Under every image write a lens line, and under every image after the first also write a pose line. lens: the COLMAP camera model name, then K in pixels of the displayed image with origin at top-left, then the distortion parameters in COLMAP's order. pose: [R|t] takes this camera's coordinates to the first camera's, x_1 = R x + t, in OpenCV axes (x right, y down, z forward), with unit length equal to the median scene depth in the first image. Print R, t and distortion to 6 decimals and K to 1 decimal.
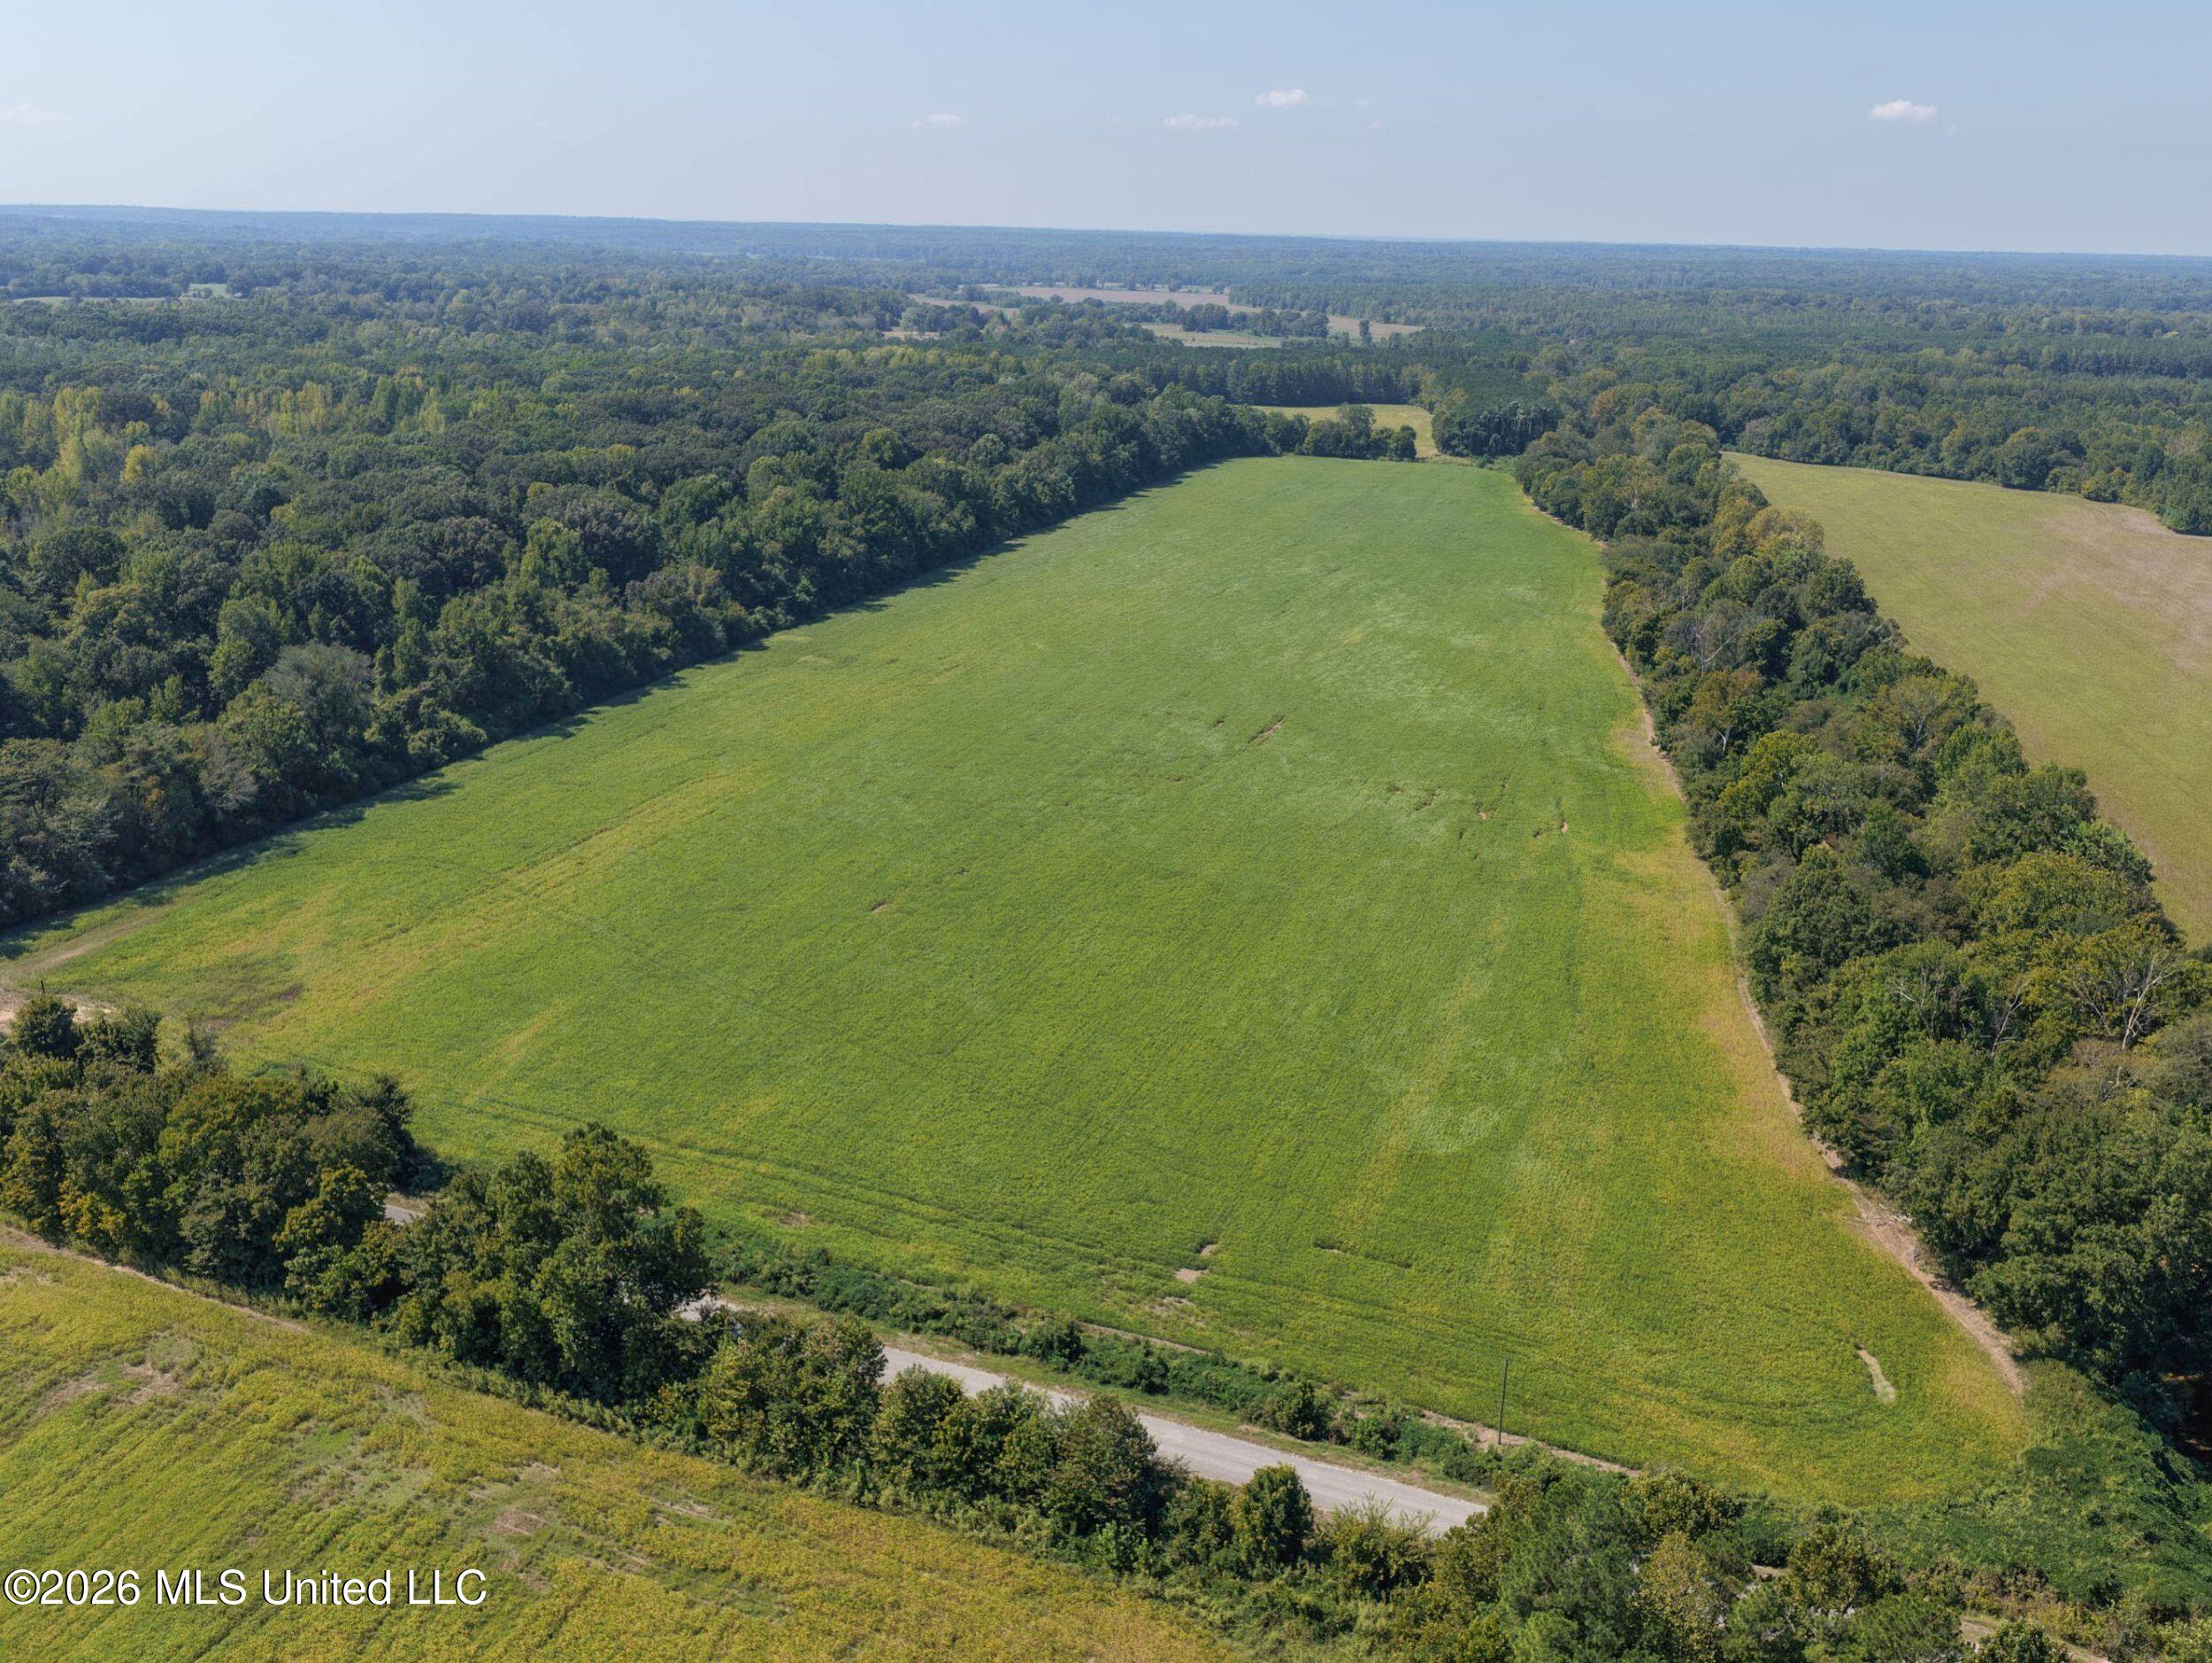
lens RADIAL K [[2010.7, 0, 1185.8], [0, 2010.7, 833.3], [0, 0, 1]] dist [-0.013713, 0.039439]
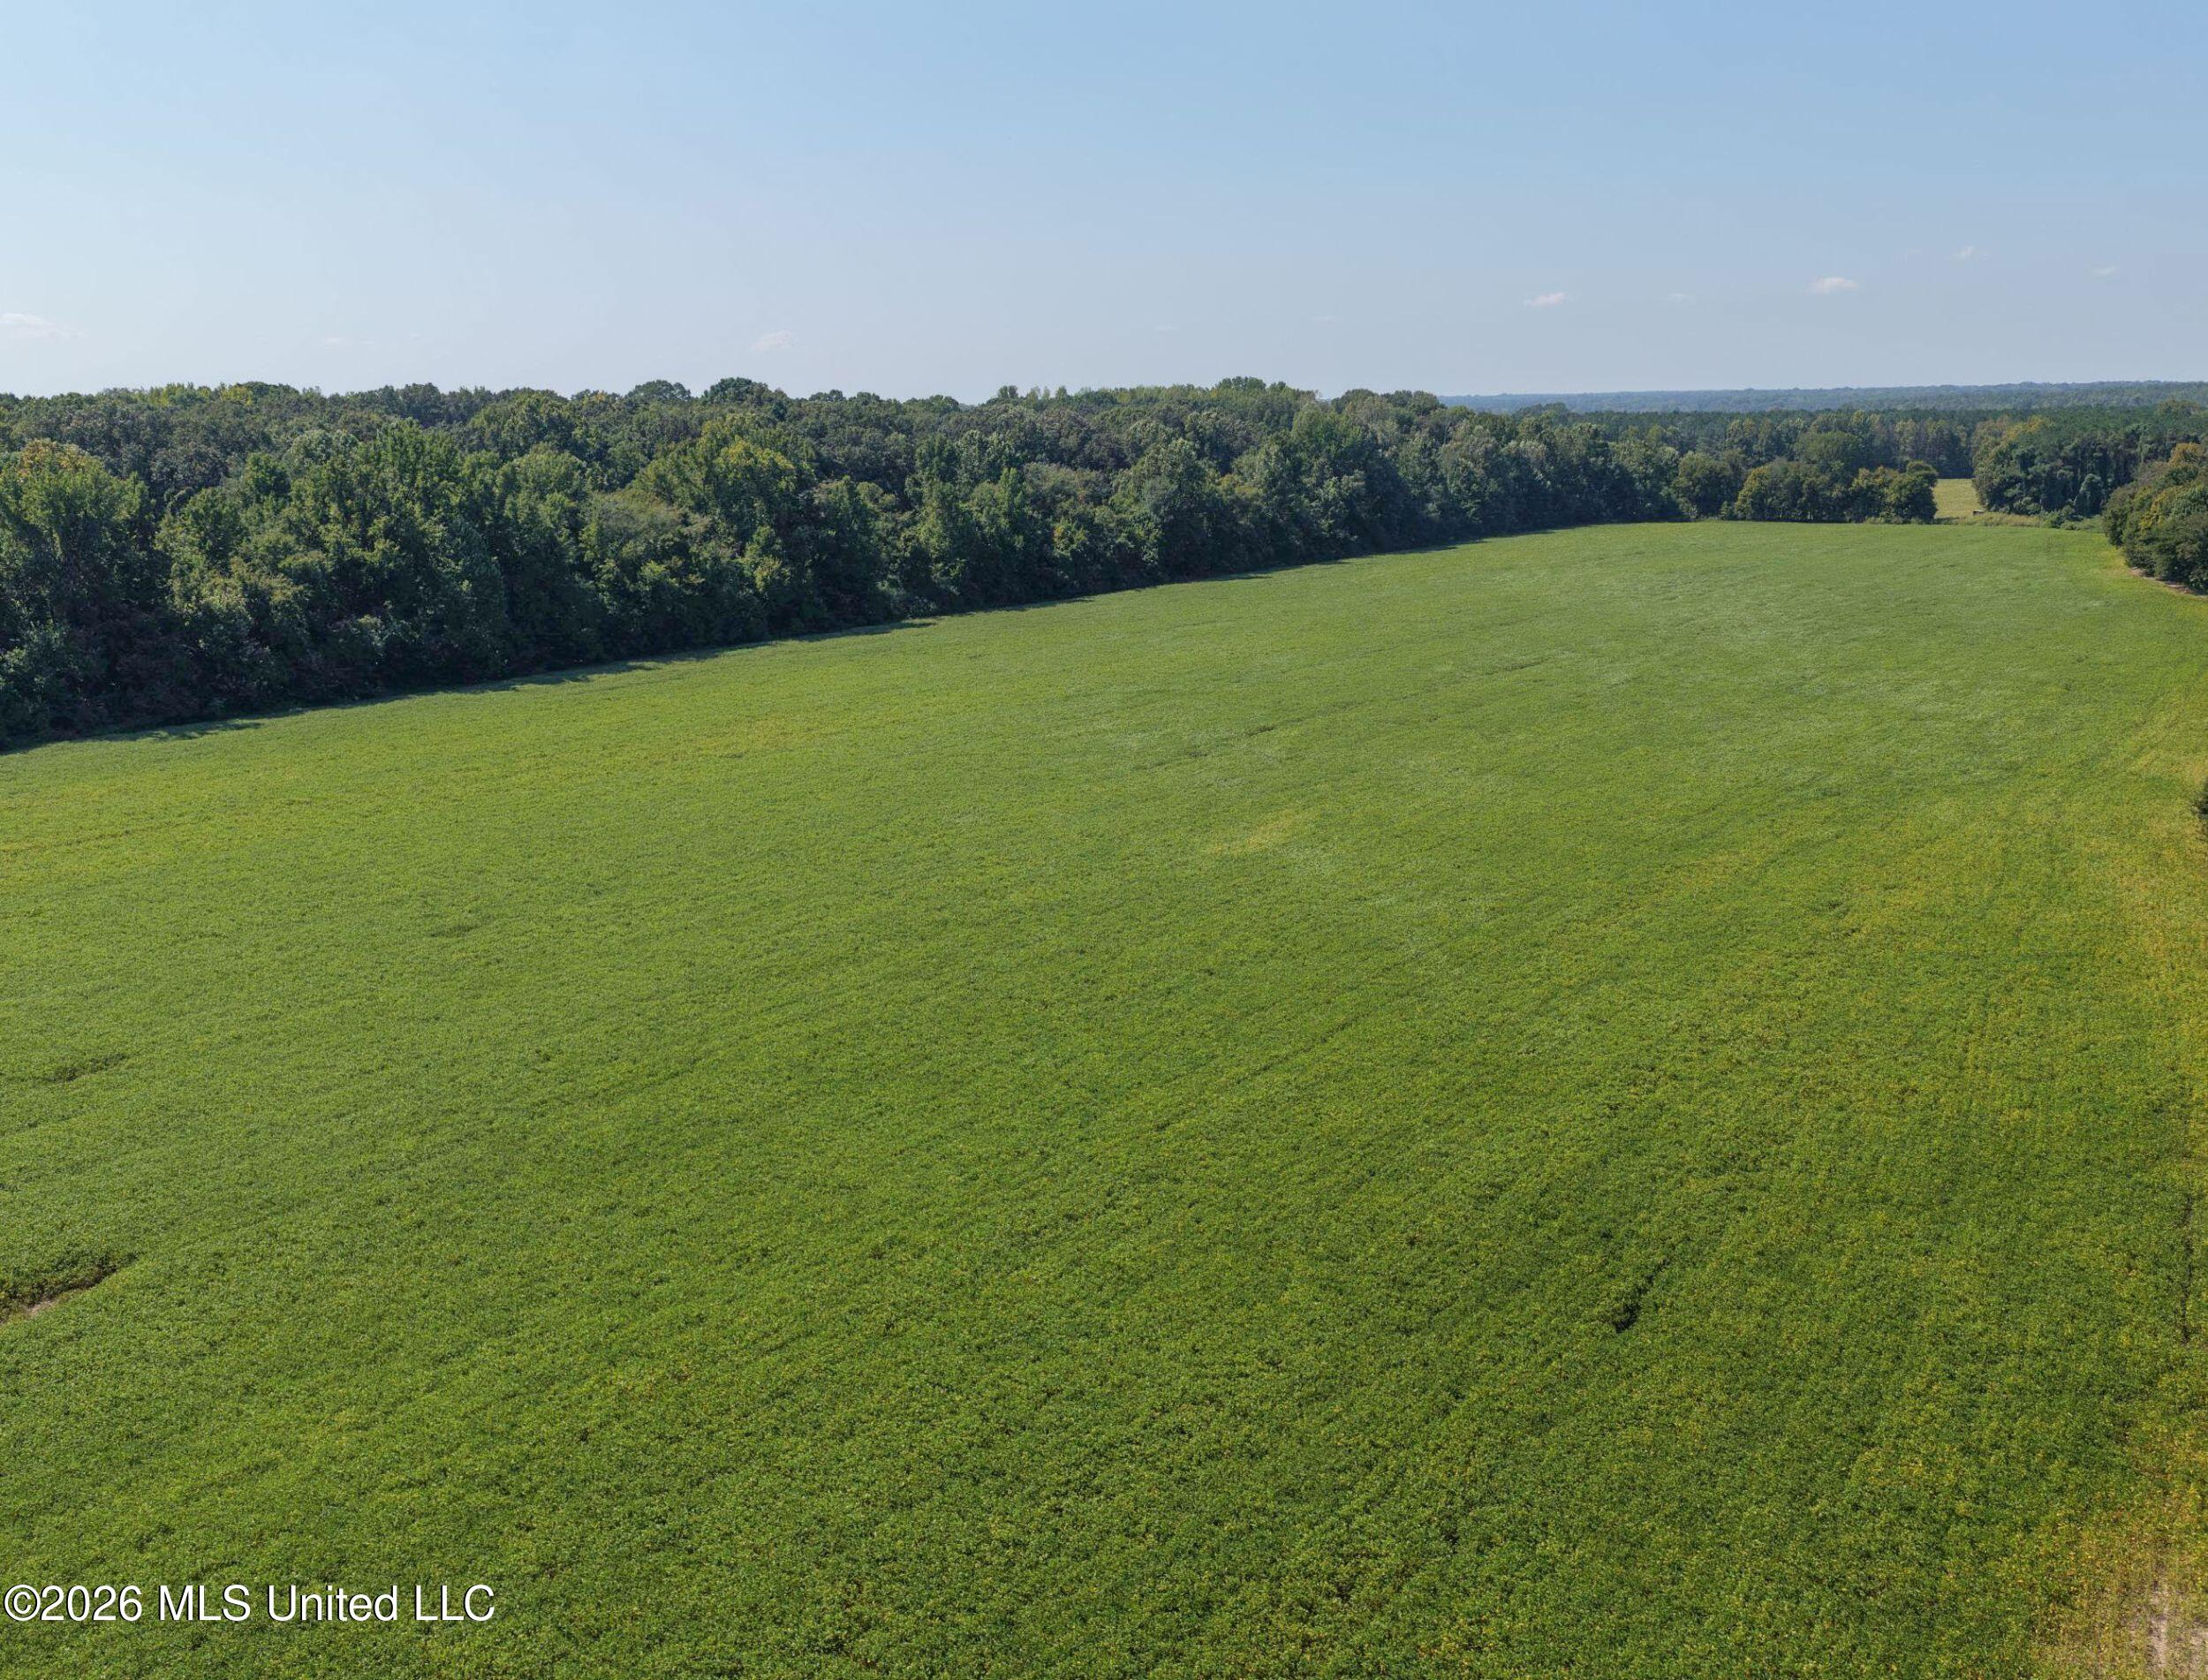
lens RADIAL K [[2046.3, 0, 1183.2], [0, 2046.3, 844.4], [0, 0, 1]] dist [-0.015638, 0.074809]
pose [[0.951485, 0.027248, -0.306486, 0.160136], [-0.052904, 0.995725, -0.075714, -0.071162], [0.303113, 0.088255, 0.948859, 0.693759]]
